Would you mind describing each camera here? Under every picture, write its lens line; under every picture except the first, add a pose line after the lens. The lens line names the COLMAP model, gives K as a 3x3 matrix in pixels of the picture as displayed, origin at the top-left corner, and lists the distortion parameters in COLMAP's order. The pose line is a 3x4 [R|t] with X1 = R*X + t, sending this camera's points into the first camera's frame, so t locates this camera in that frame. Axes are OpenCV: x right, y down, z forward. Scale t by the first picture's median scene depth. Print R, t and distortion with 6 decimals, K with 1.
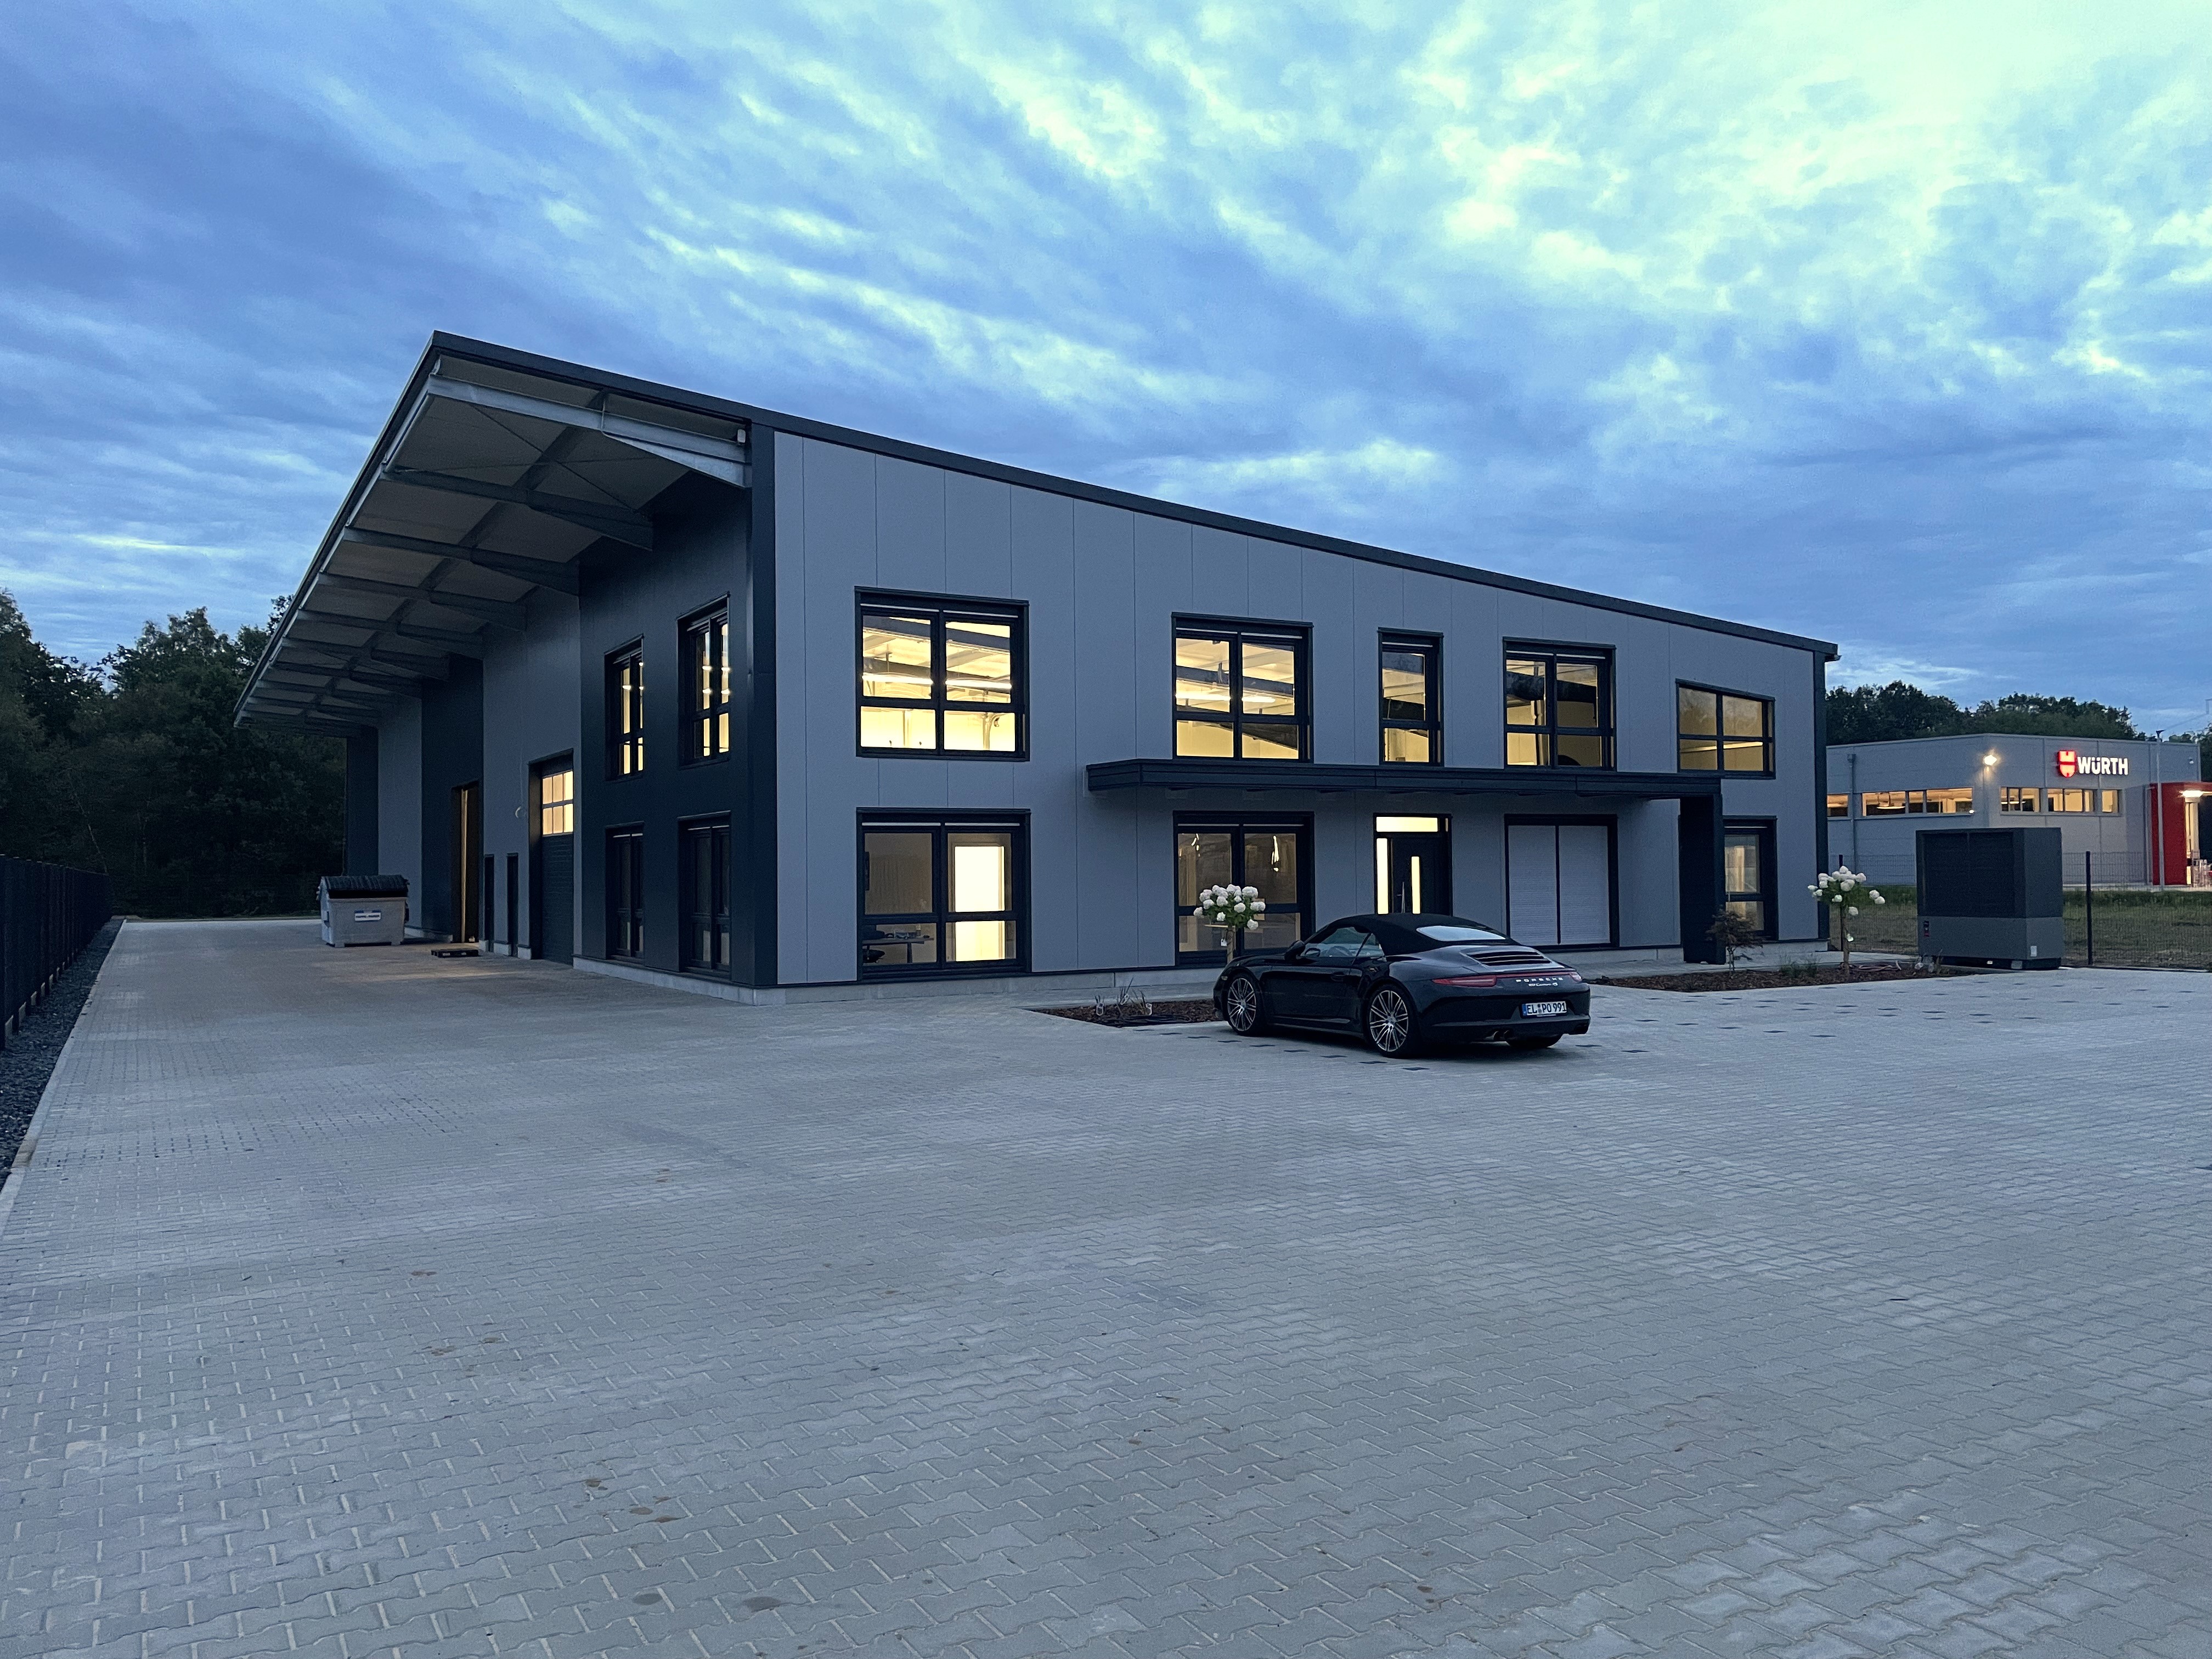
lens RADIAL K [[1678.9, 0, 1106.0], [0, 1678.9, 829.5], [0, 0, 1]] dist [0.002349, -0.002222]
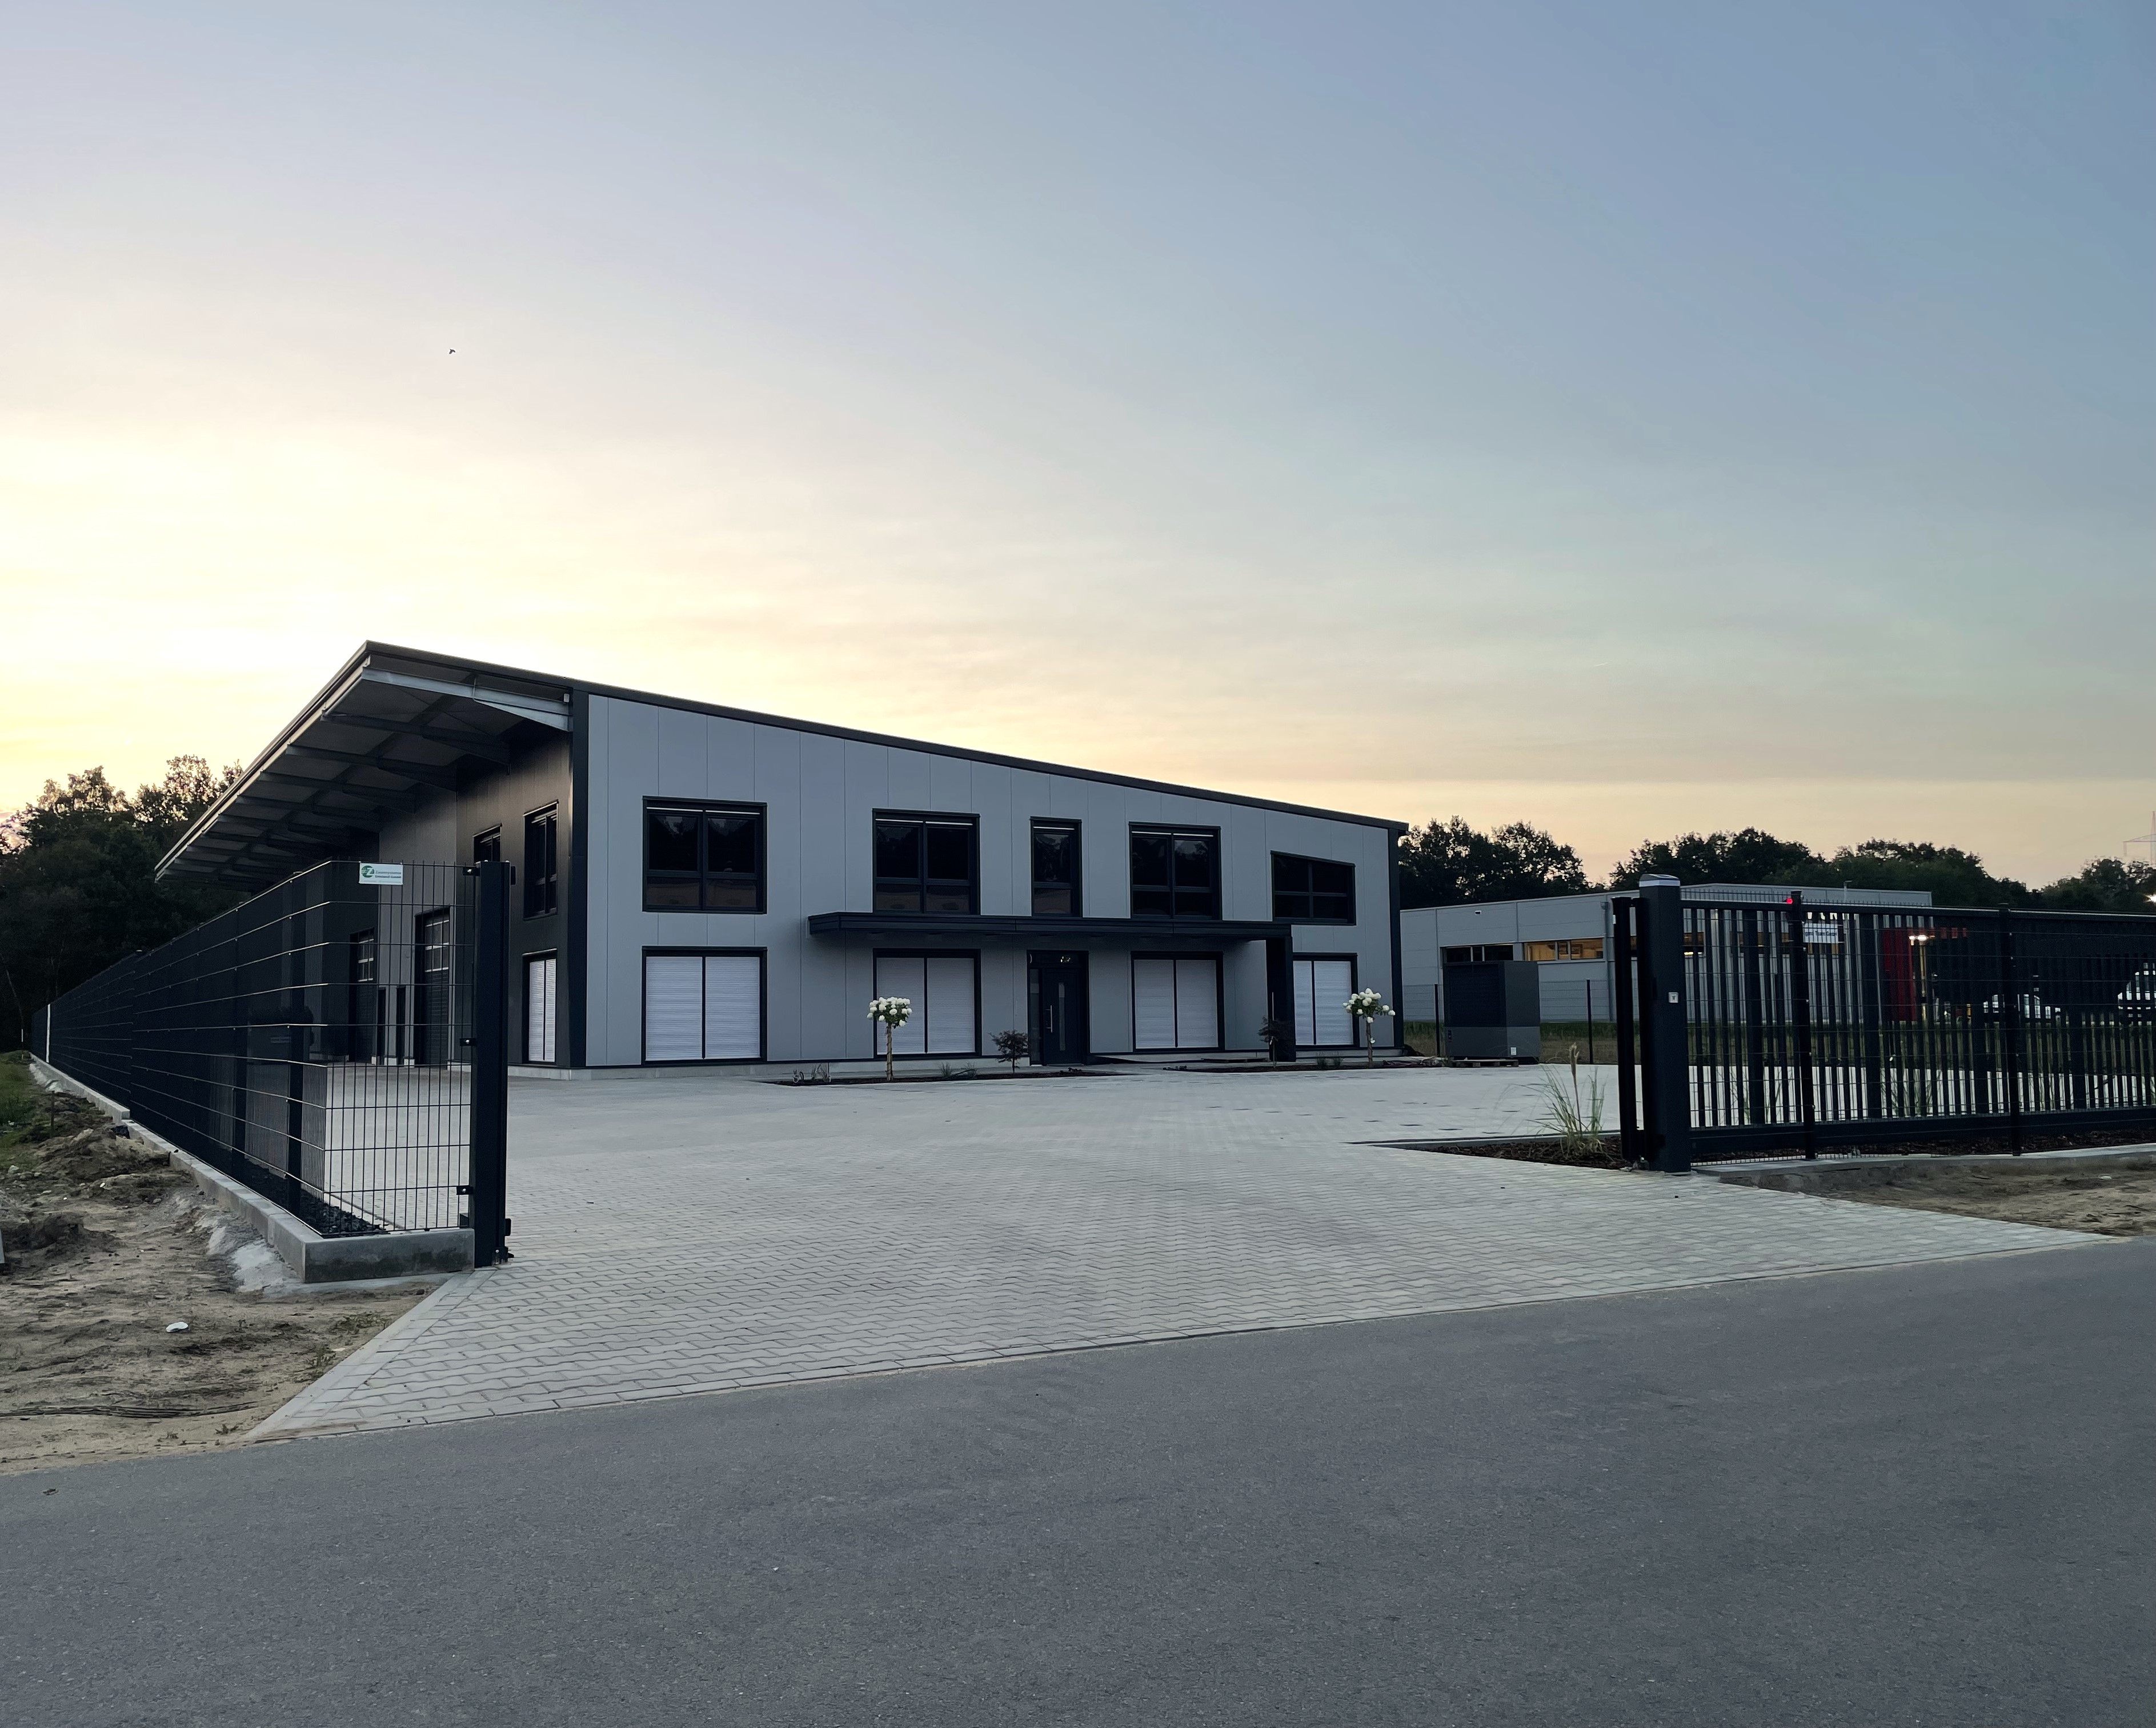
lens RADIAL K [[2047.7, 0, 1078.0], [0, 2047.7, 864.0], [0, 0, 1]] dist [0.004225, 0.007265]
pose [[0.999969, -0.002747, -0.007396, 0.180219], [0.002297, 0.998185, -0.060174, 0.017513], [0.007548, 0.060155, 0.998161, -0.579030]]
